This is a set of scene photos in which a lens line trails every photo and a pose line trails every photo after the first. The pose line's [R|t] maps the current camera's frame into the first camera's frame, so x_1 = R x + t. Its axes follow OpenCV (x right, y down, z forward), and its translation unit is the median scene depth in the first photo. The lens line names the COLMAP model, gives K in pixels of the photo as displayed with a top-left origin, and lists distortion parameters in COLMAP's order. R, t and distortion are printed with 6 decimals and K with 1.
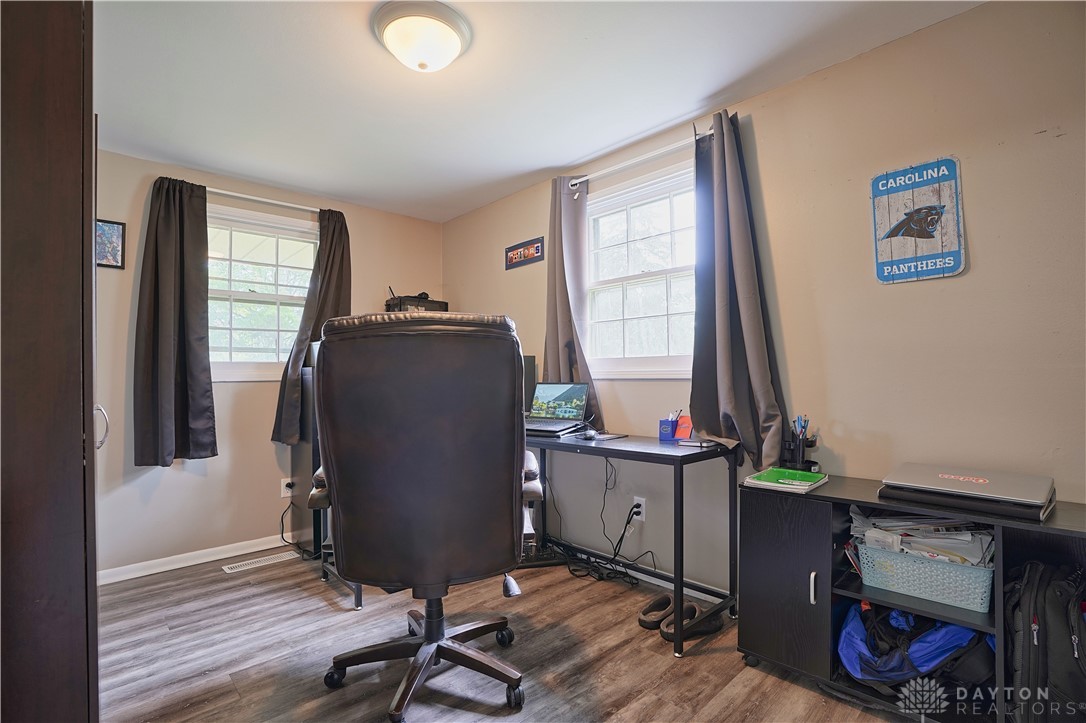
lens RADIAL K [[506.3, 0, 536.7], [0, 506.3, 364.3], [0, 0, 1]] dist [-0.016732, 0.000091]
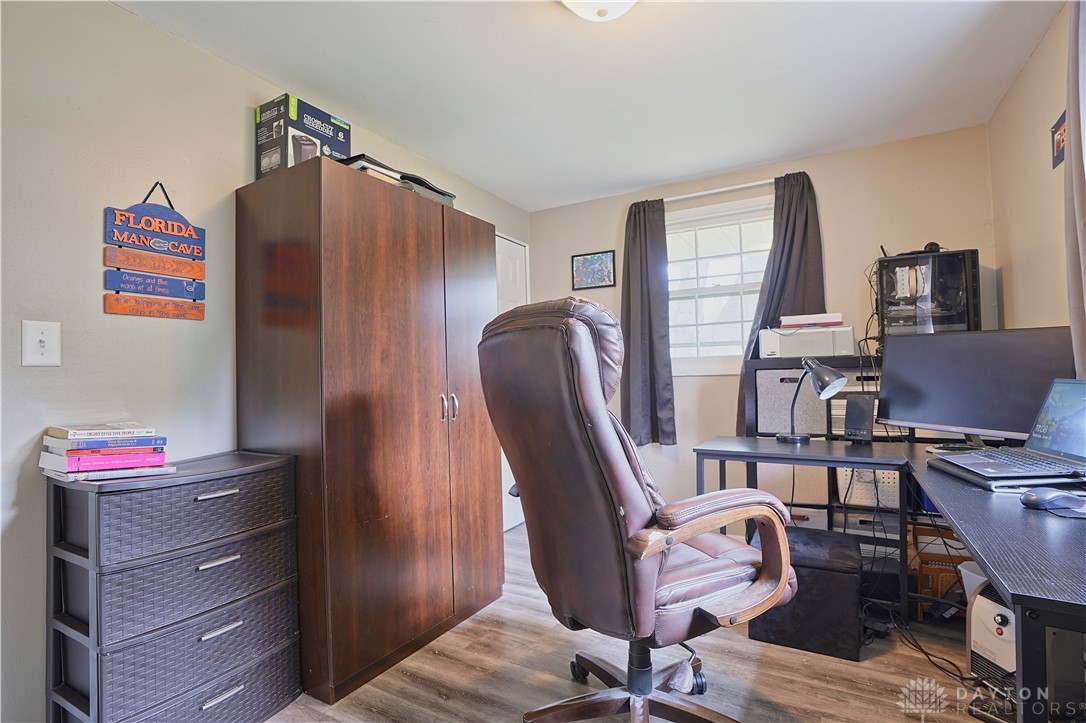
lens RADIAL K [[537.3, 0, 540.0], [0, 537.3, 366.6], [0, 0, 1]] dist [-0.025304, 0.001310]
pose [[0.293118, -0.008706, -0.956037, 0.384929], [0.037955, 0.999276, 0.002537, 0.000354], [0.955323, -0.037030, 0.293236, 0.390499]]
